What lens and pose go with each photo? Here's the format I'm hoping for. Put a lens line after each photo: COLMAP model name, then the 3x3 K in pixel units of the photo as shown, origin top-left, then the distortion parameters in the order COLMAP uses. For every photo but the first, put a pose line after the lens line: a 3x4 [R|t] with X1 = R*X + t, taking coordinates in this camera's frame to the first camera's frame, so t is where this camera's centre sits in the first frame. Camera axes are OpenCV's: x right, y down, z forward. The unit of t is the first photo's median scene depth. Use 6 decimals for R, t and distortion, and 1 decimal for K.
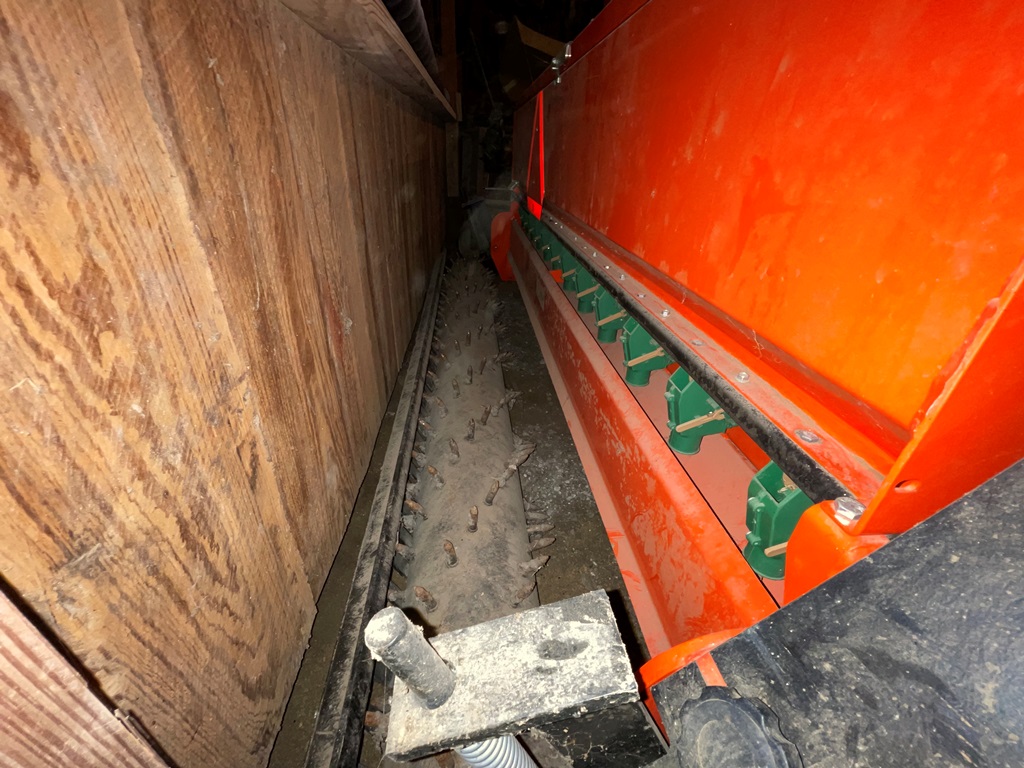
lens RADIAL K [[413.7, 0, 511.2], [0, 413.7, 387.0], [0, 0, 1]] dist [-0.005548, 0.001128]
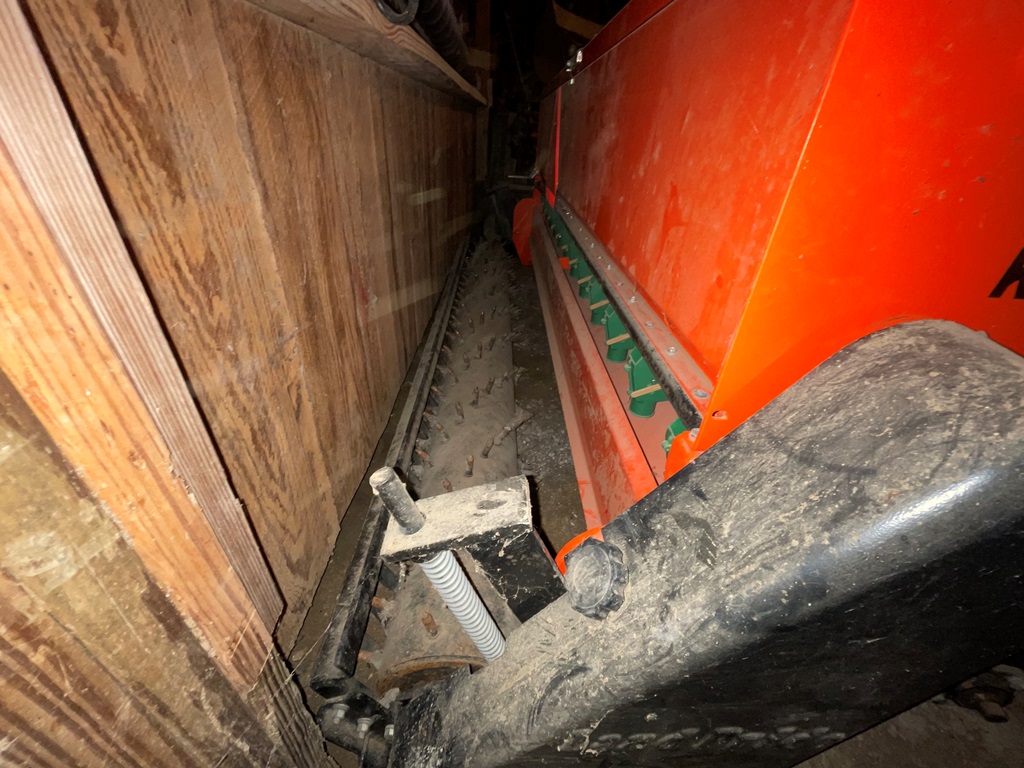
lens RADIAL K [[413.7, 0, 509.9], [0, 413.7, 385.7], [0, 0, 1]] dist [-0.005548, 0.001128]
pose [[0.997021, 0.048666, -0.059837, 0.162541], [-0.046530, 0.998247, 0.036585, 0.067824], [0.061513, -0.033692, 0.997537, -0.348811]]
